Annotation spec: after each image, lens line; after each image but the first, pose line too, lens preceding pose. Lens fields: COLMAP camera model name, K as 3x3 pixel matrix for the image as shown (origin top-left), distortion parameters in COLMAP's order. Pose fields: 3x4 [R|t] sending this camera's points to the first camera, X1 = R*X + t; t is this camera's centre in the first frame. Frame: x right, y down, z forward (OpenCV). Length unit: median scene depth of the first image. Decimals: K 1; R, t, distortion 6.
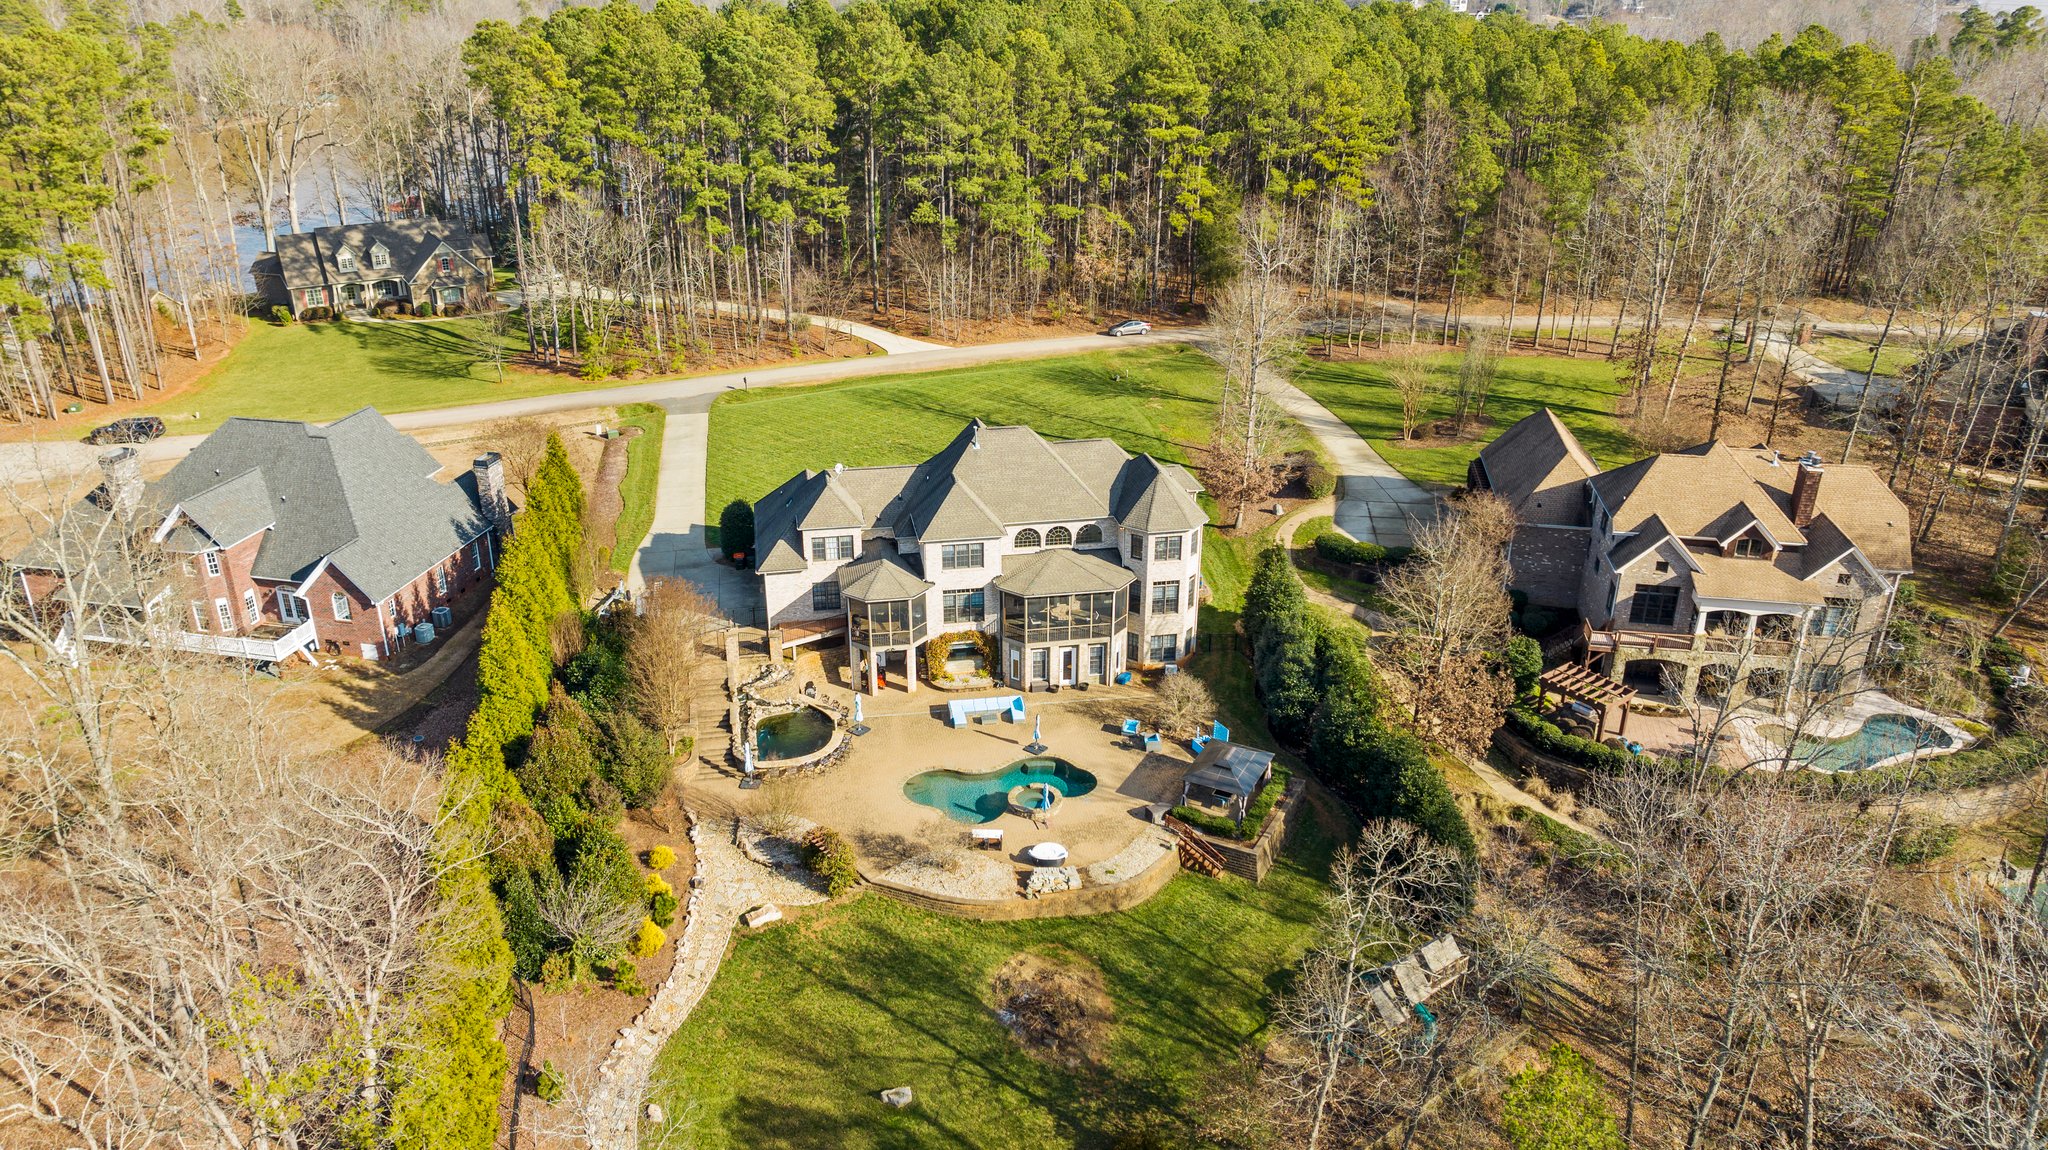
lens RADIAL K [[1446.2, 0, 1030.5], [0, 1446.2, 570.6], [0, 0, 1]] dist [-0.023899, 0.005821]
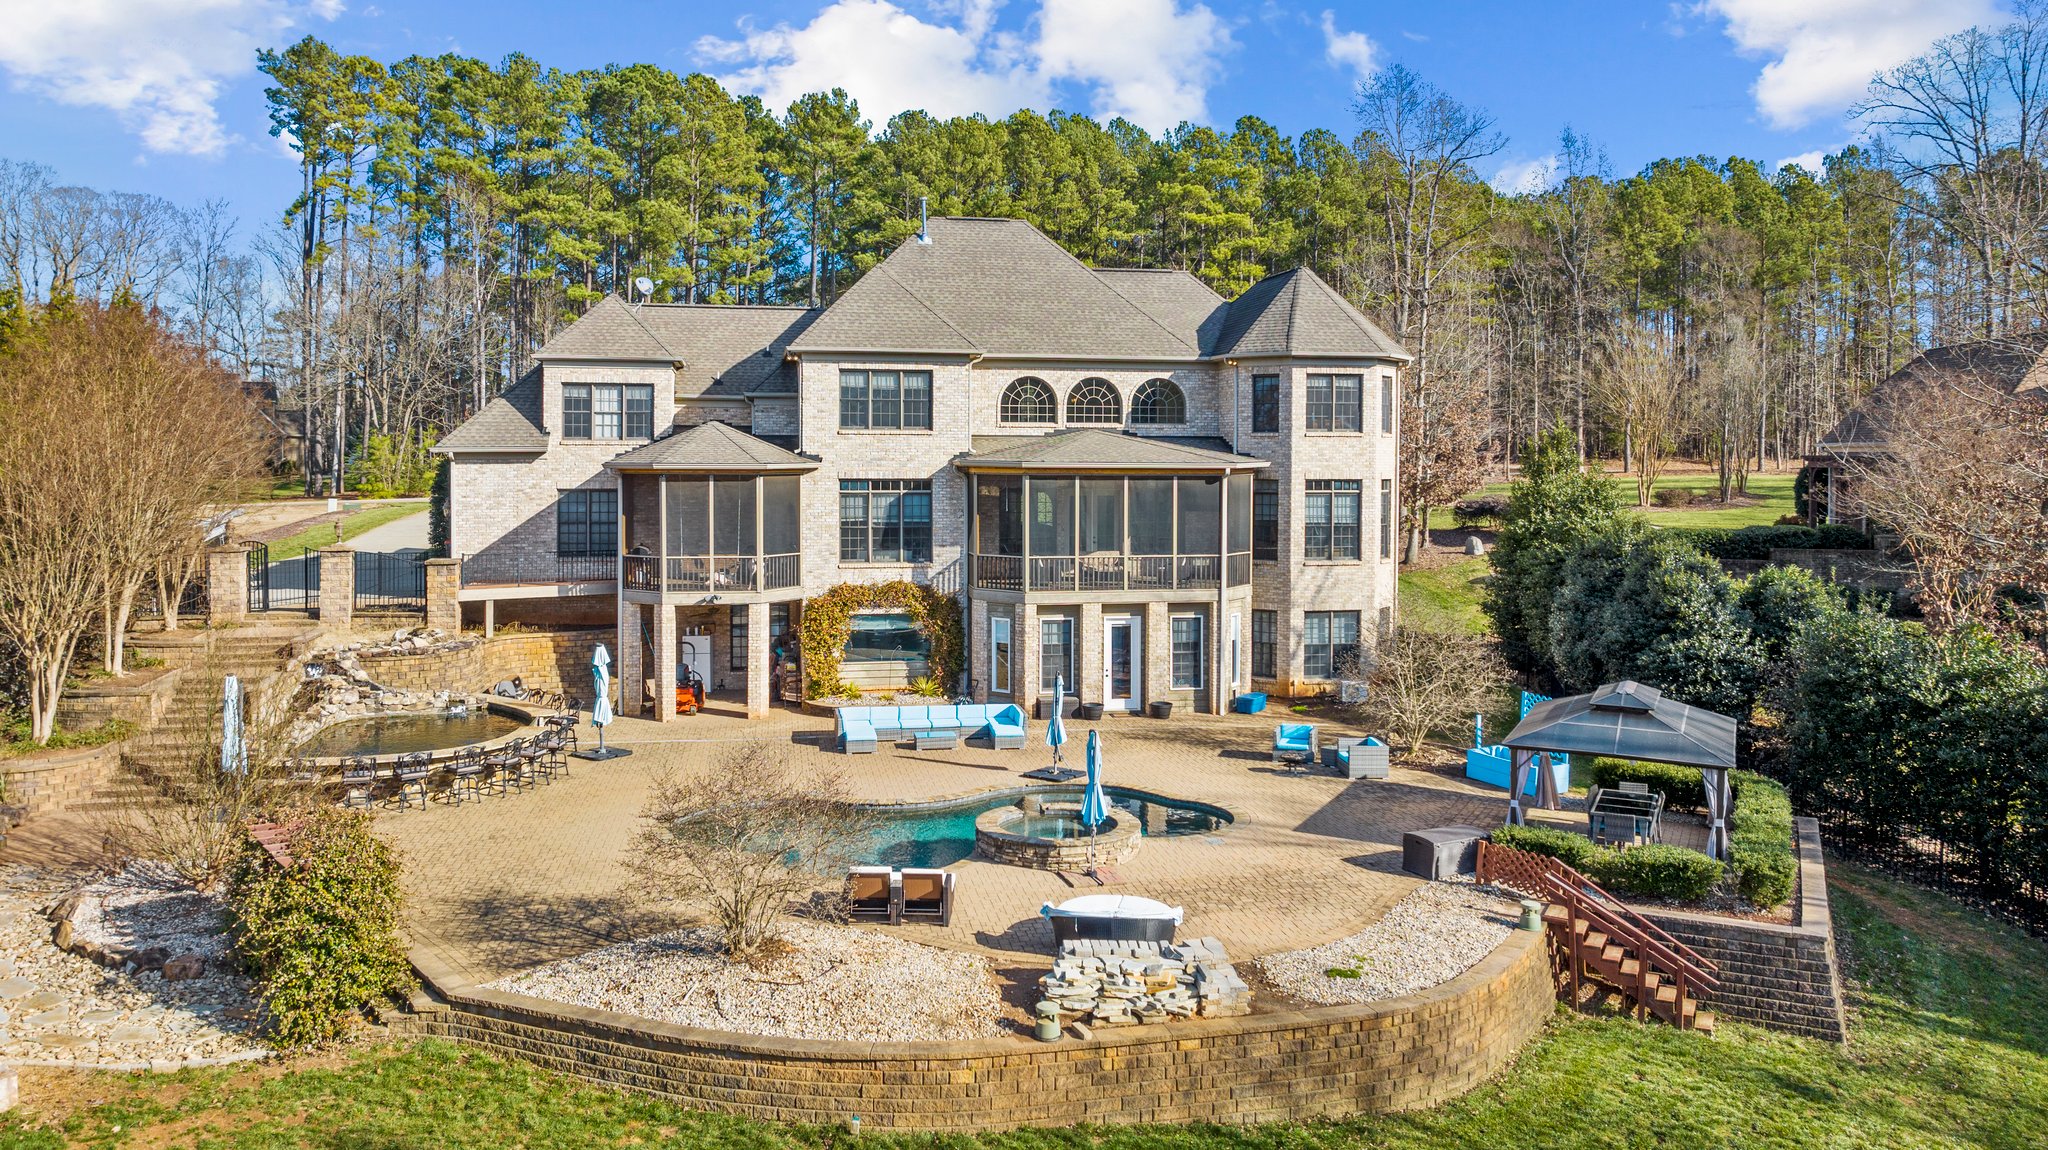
lens RADIAL K [[1446.2, 0, 1025.7], [0, 1446.2, 511.9], [0, 0, 1]] dist [-0.023899, 0.005821]
pose [[0.999998, -0.001621, 0.001435, -0.003775], [0.002040, 0.927873, -0.372891, 0.186410], [-0.000727, 0.372893, 0.927874, 0.582470]]
